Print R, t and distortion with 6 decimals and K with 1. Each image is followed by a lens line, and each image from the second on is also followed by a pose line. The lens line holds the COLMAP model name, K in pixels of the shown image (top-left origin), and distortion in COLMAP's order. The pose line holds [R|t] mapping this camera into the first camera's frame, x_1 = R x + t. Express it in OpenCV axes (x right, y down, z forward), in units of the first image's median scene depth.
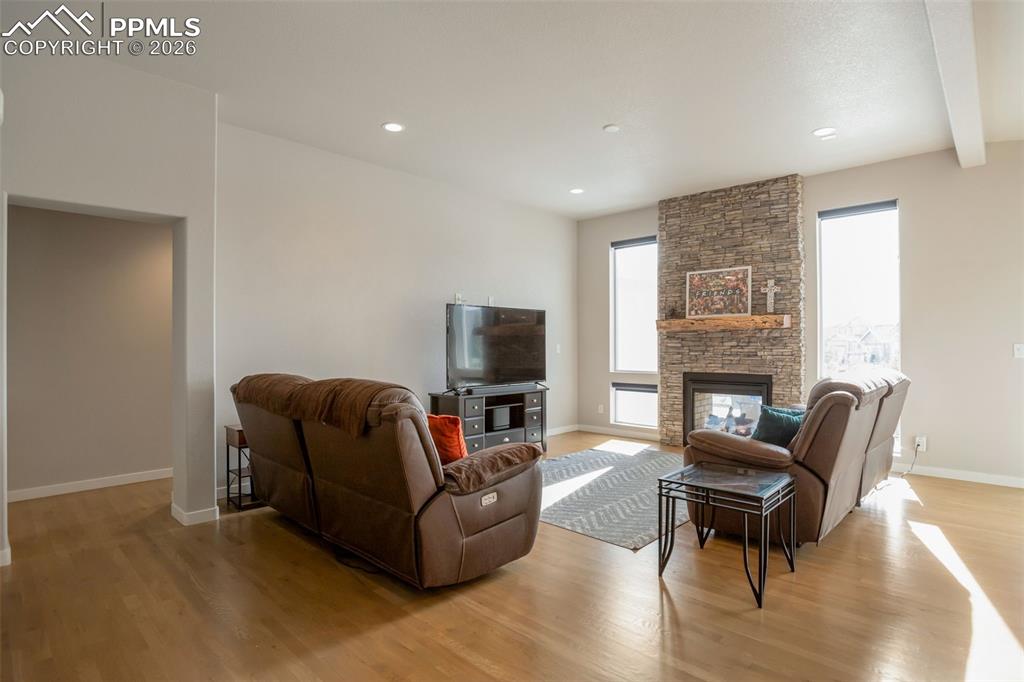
lens RADIAL K [[519.7, 0, 531.0], [0, 519.7, 342.9], [0, 0, 1]] dist [-0.042797, 0.003958]
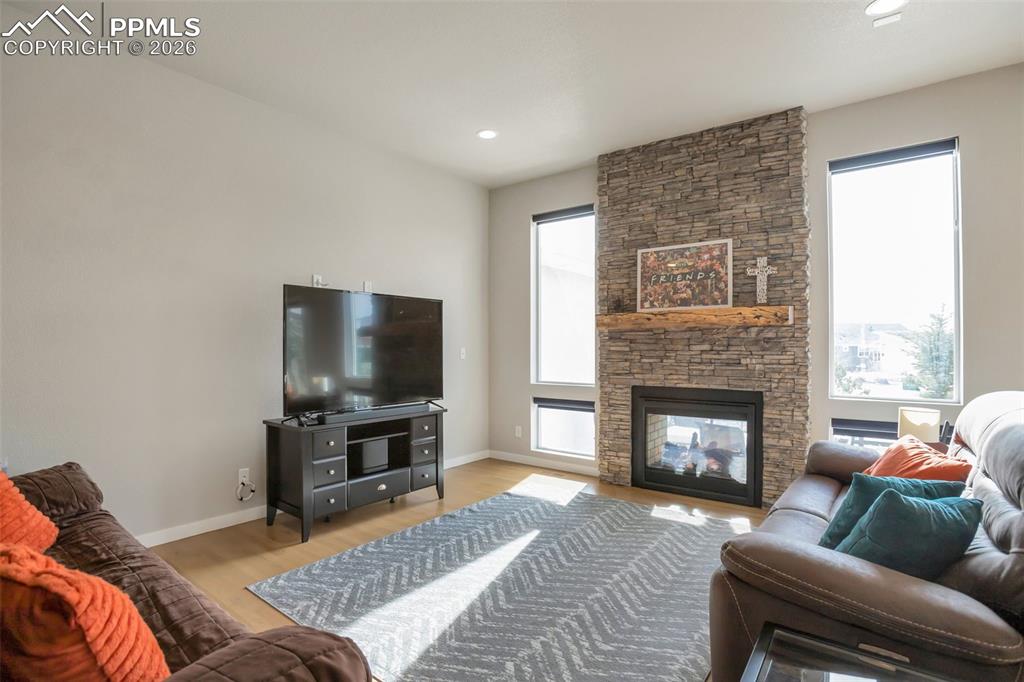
lens RADIAL K [[502.8, 0, 461.8], [0, 502.8, 341.3], [0, 0, 1]] dist [-0.043765, 0.006157]
pose [[0.999527, 0.006162, 0.030122, 0.034491], [-0.005942, 0.999955, -0.007373, 0.000096], [-0.030166, 0.007191, 0.999519, 0.333295]]
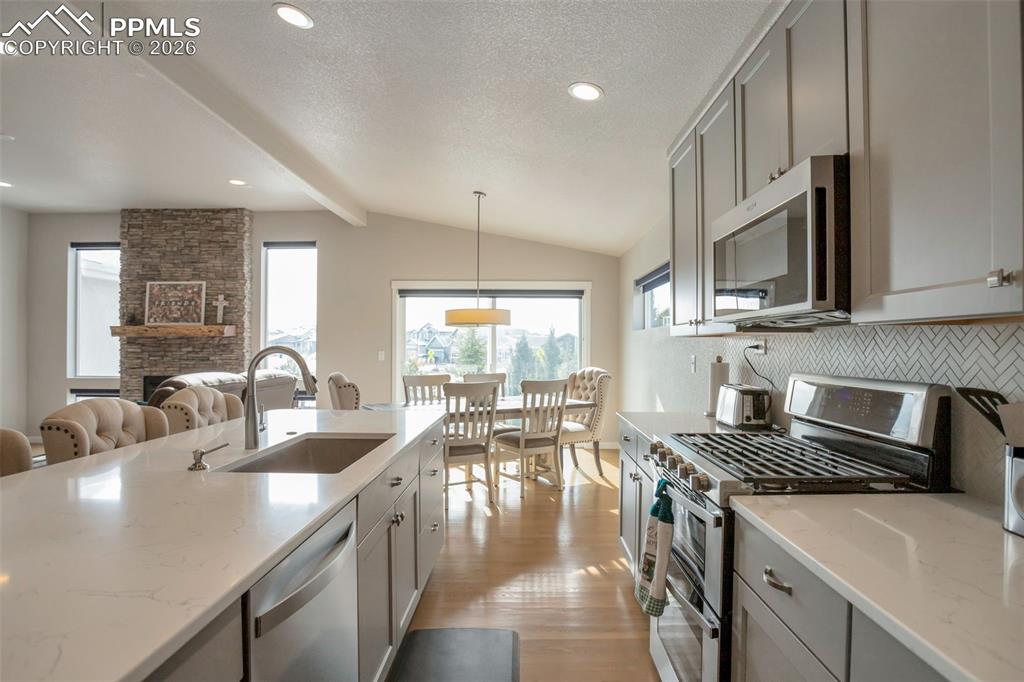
lens RADIAL K [[525.0, 0, 511.0], [0, 525.0, 347.4], [0, 0, 1]] dist [-0.033483, 0.004104]
pose [[0.756977, 0.007851, 0.653395, 0.194184], [-0.009186, 0.999957, -0.001373, -0.008429], [-0.653377, -0.004963, 0.757016, -0.316169]]
